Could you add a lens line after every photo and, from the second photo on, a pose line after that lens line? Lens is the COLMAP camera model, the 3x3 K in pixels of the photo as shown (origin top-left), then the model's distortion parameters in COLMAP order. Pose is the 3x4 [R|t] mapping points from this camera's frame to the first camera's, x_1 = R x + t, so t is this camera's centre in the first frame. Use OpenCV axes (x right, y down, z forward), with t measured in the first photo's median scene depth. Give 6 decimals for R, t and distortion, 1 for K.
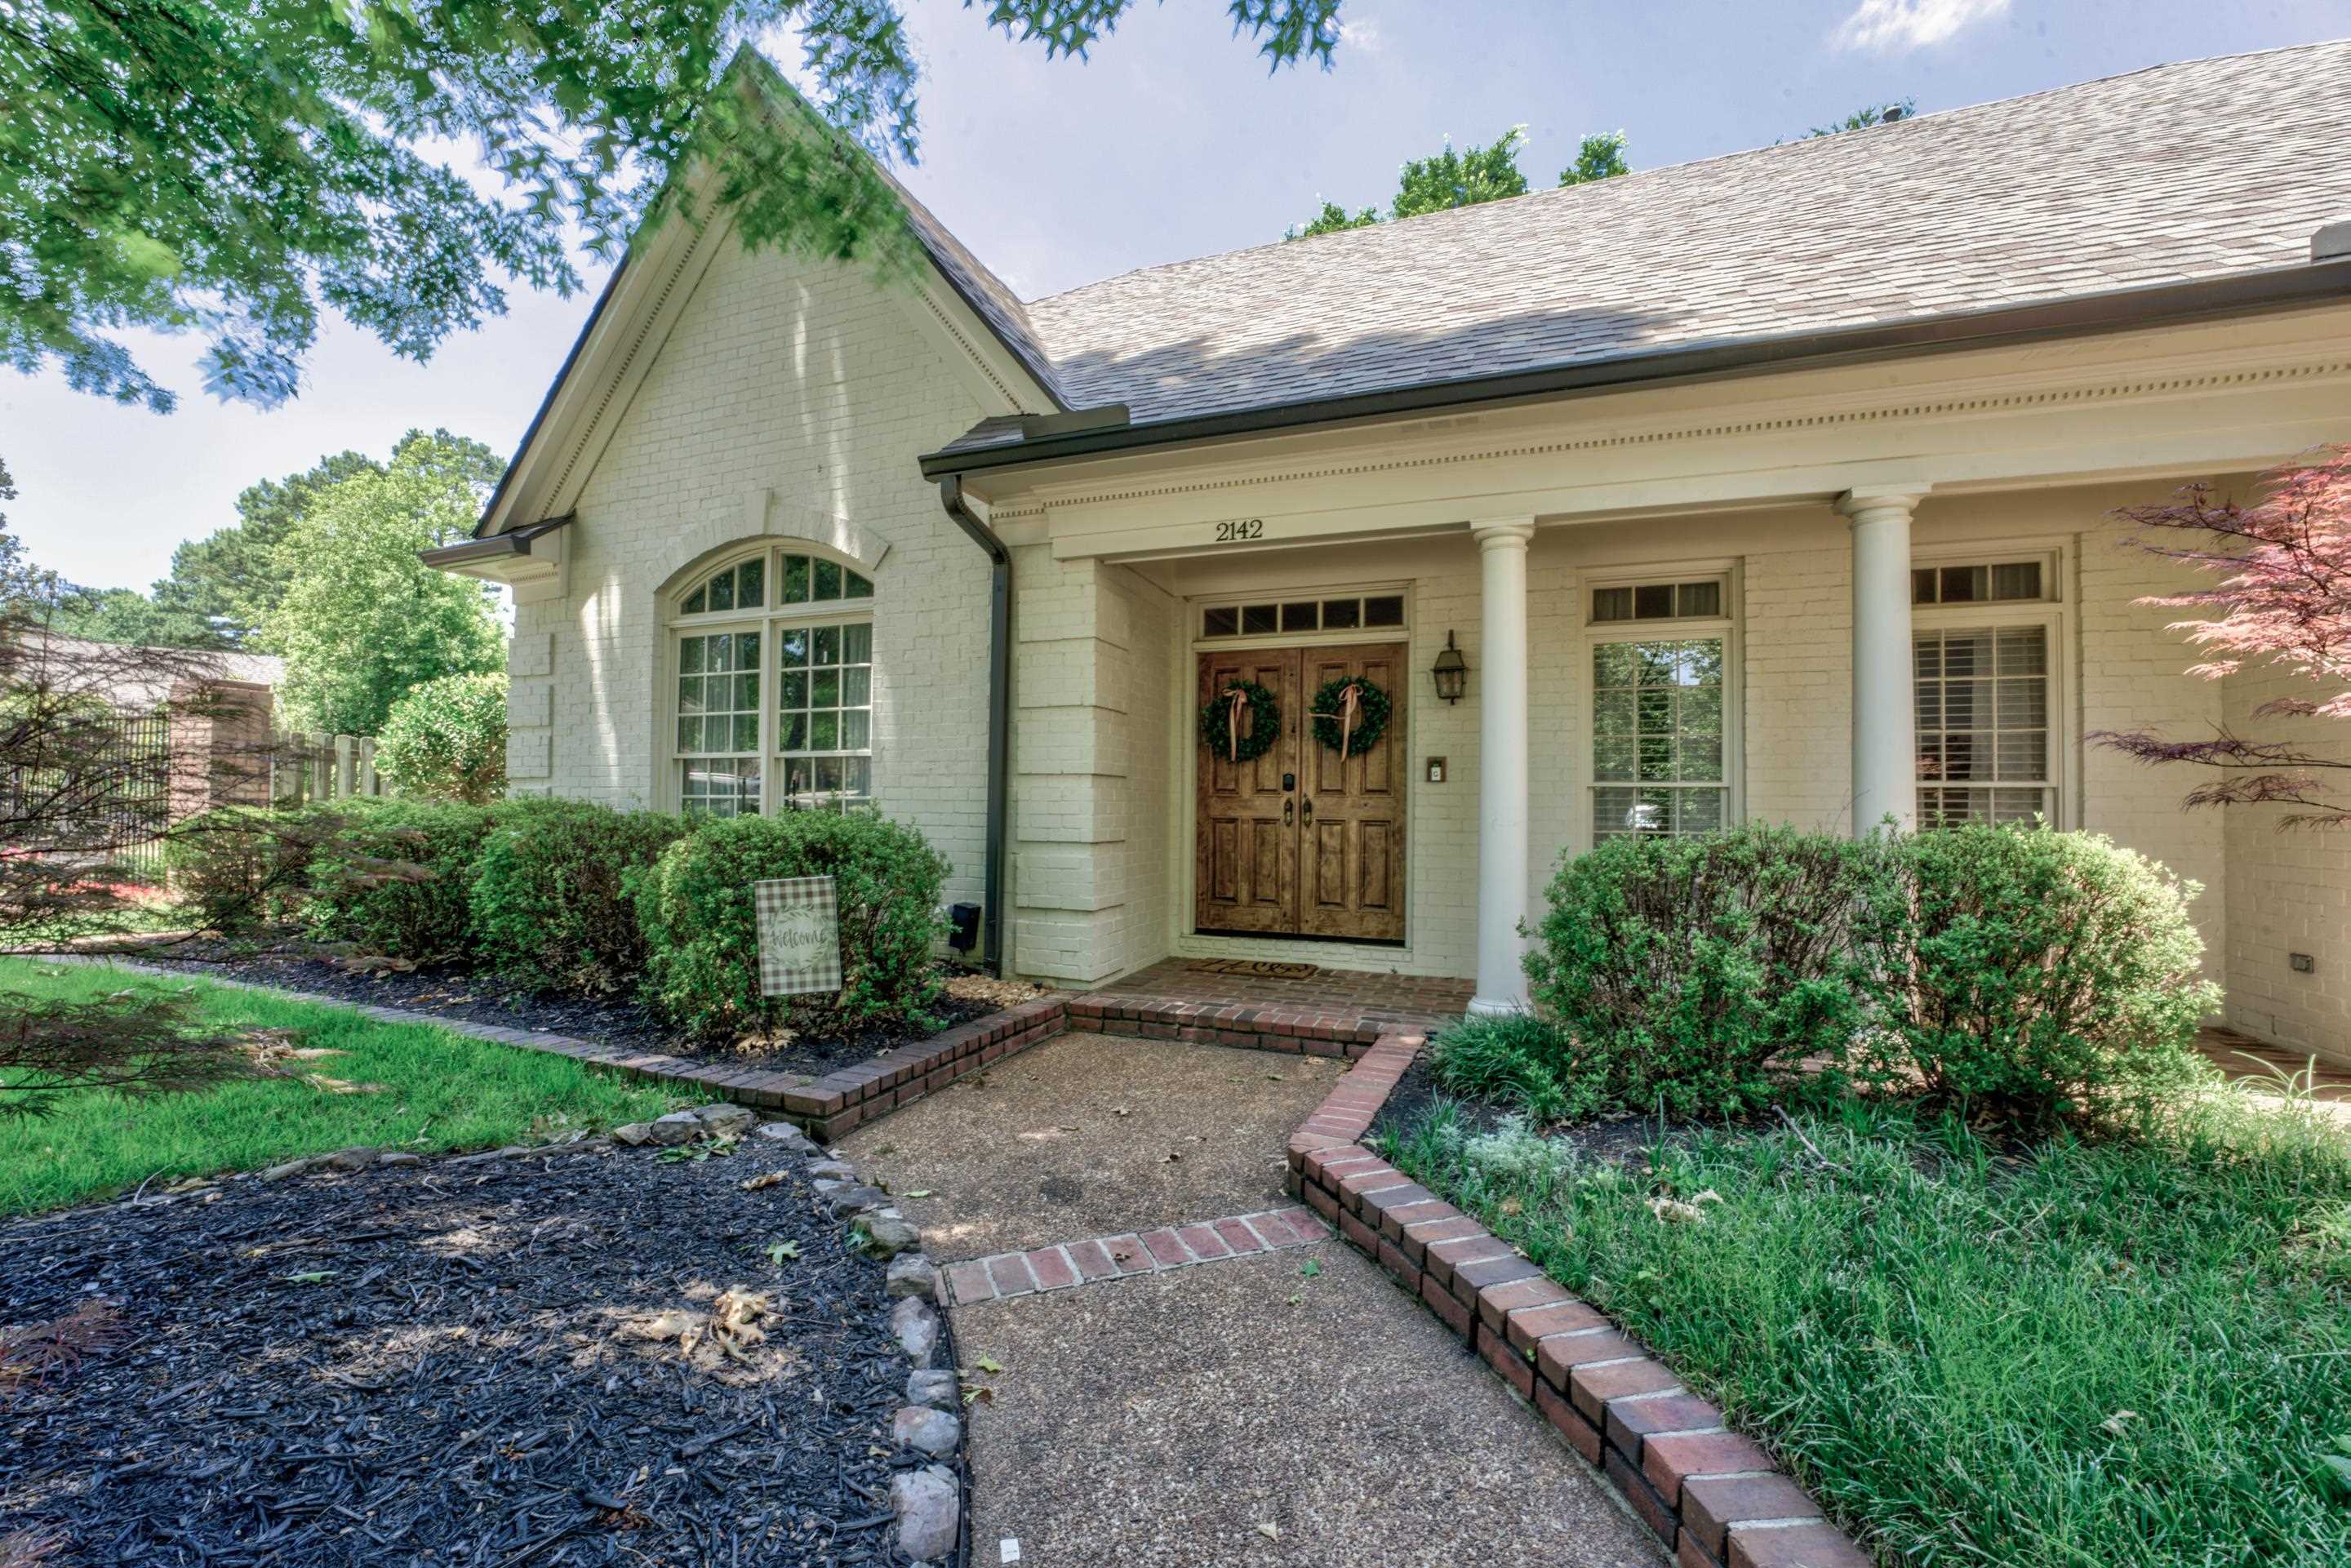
lens RADIAL K [[937.9, 0, 1180.6], [0, 937.9, 775.8], [0, 0, 1]] dist [-0.026169, 0.000424]
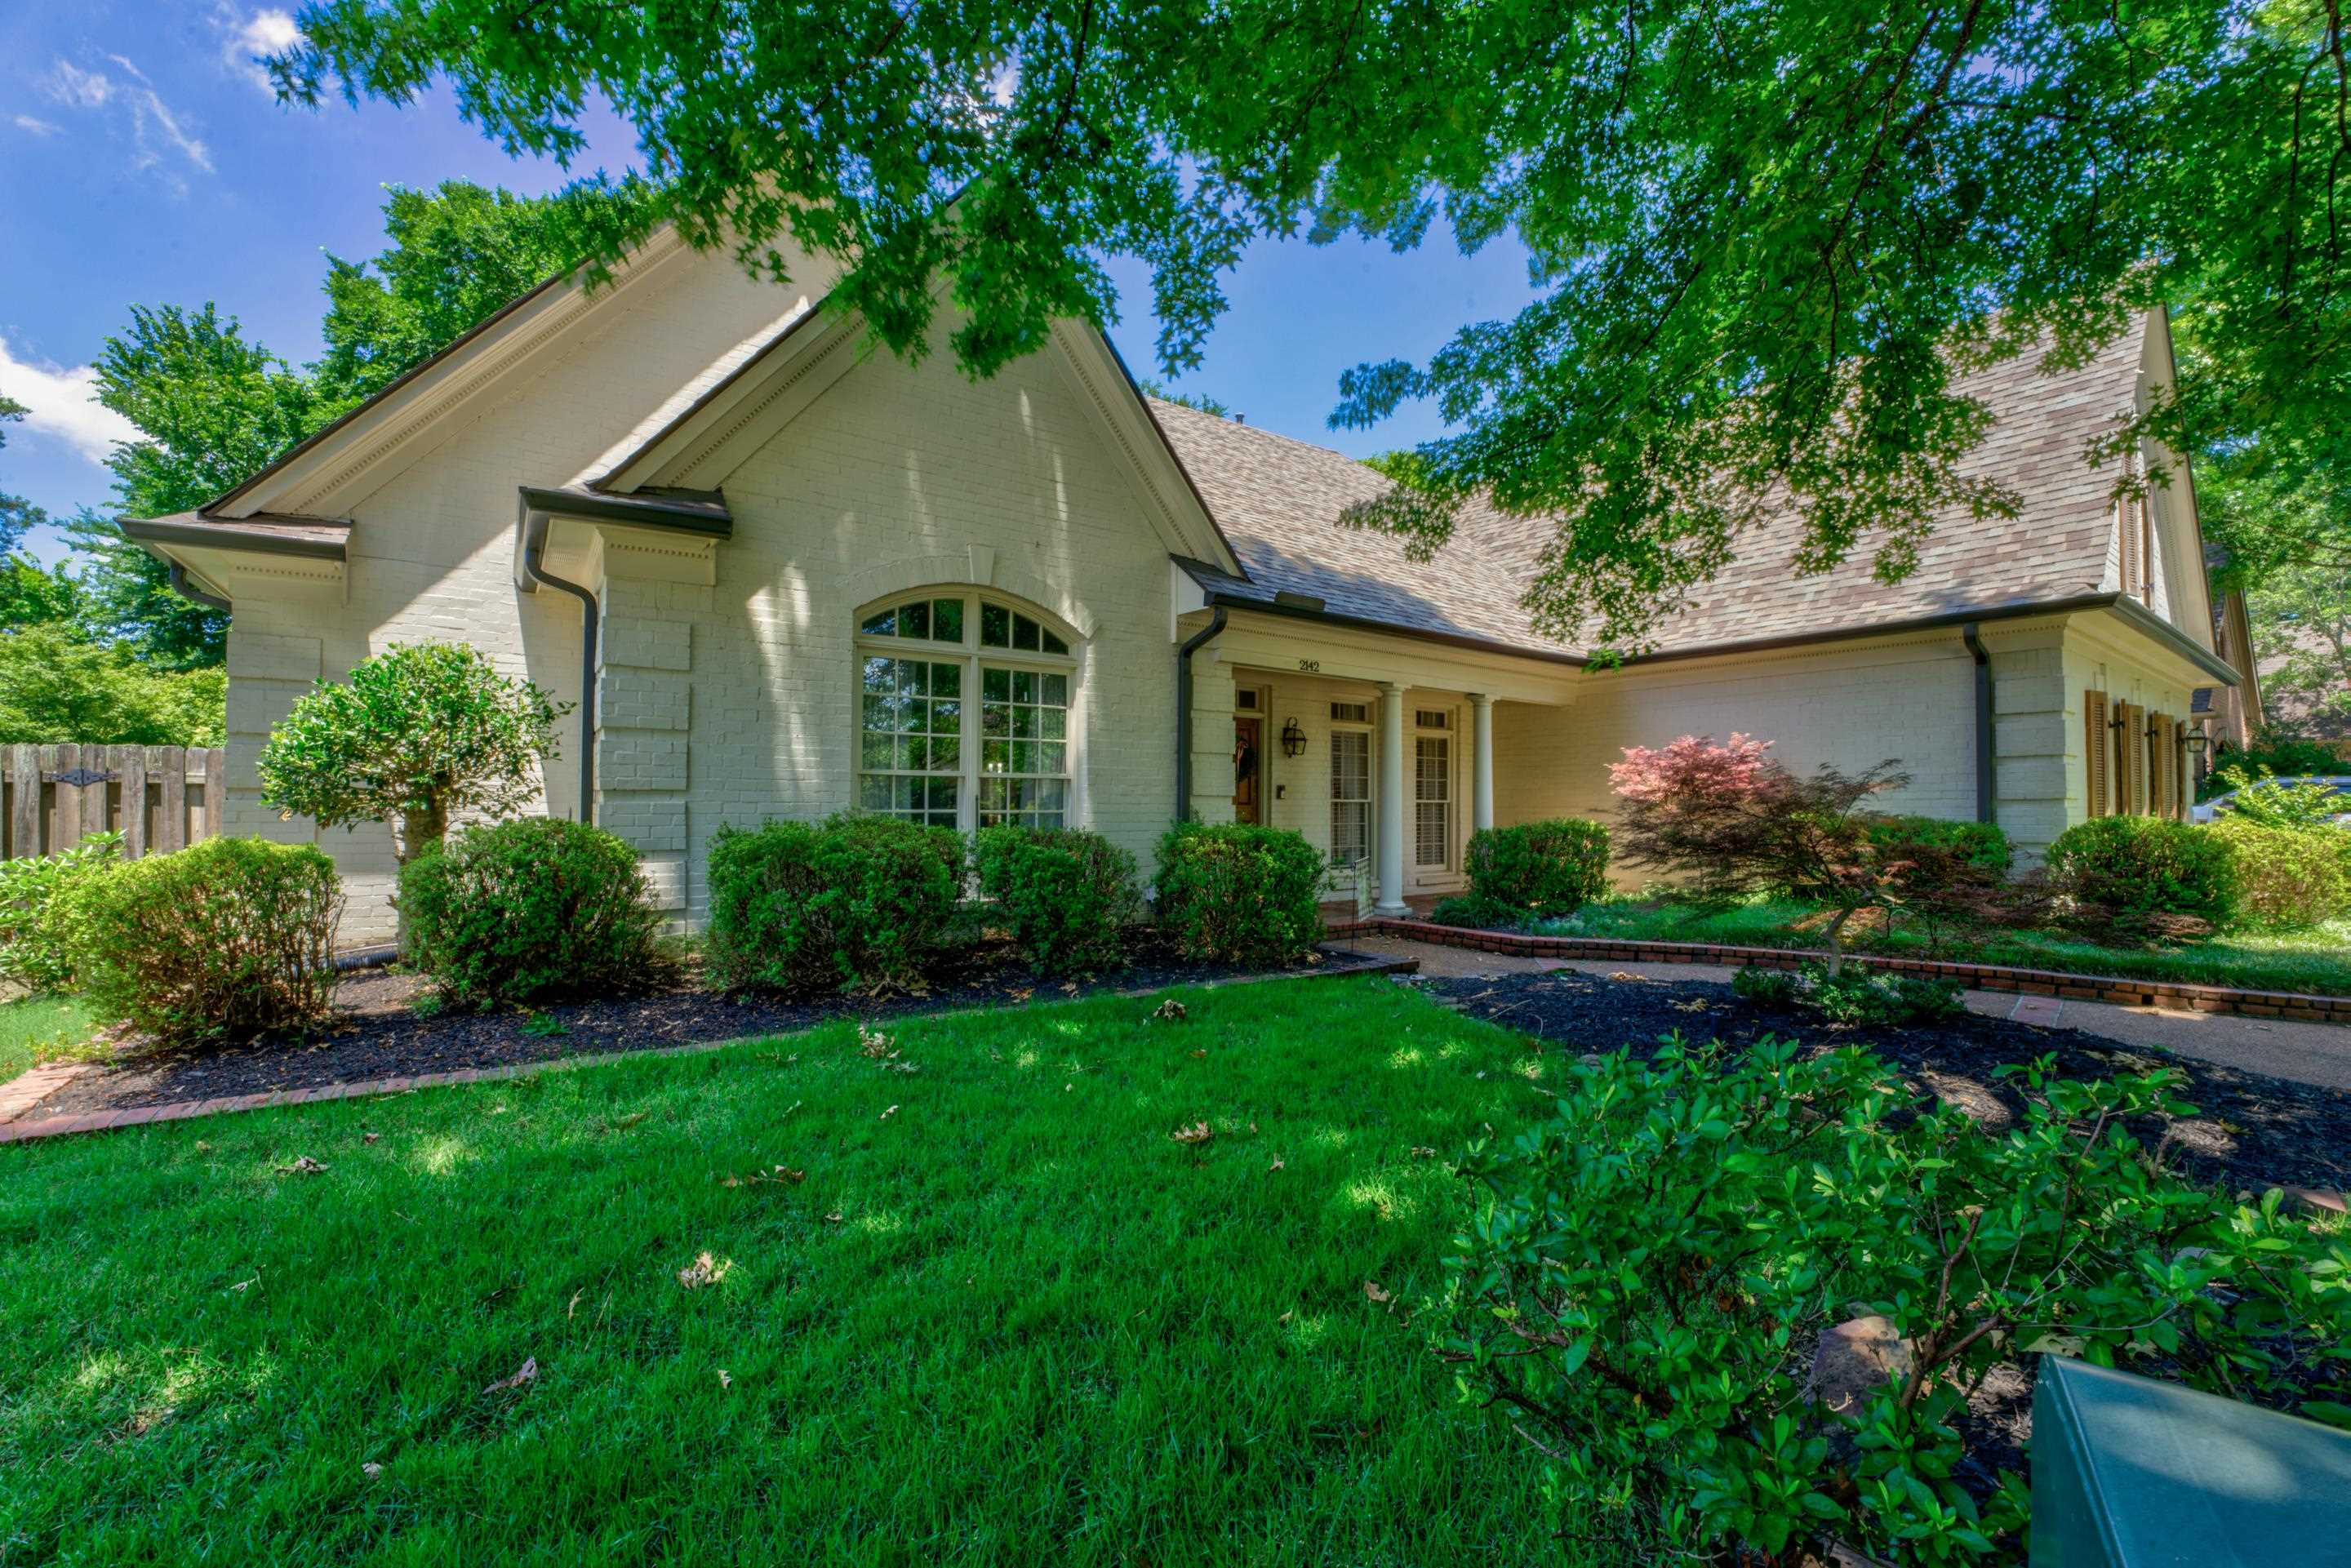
lens RADIAL K [[937.9, 0, 1180.6], [0, 937.9, 775.8], [0, 0, 1]] dist [-0.026169, 0.000424]
pose [[0.547471, 0.024349, 0.836470, -1.285066], [-0.013464, 0.999703, -0.020289, 0.001620], [-0.836716, -0.000155, 0.547637, 0.140686]]
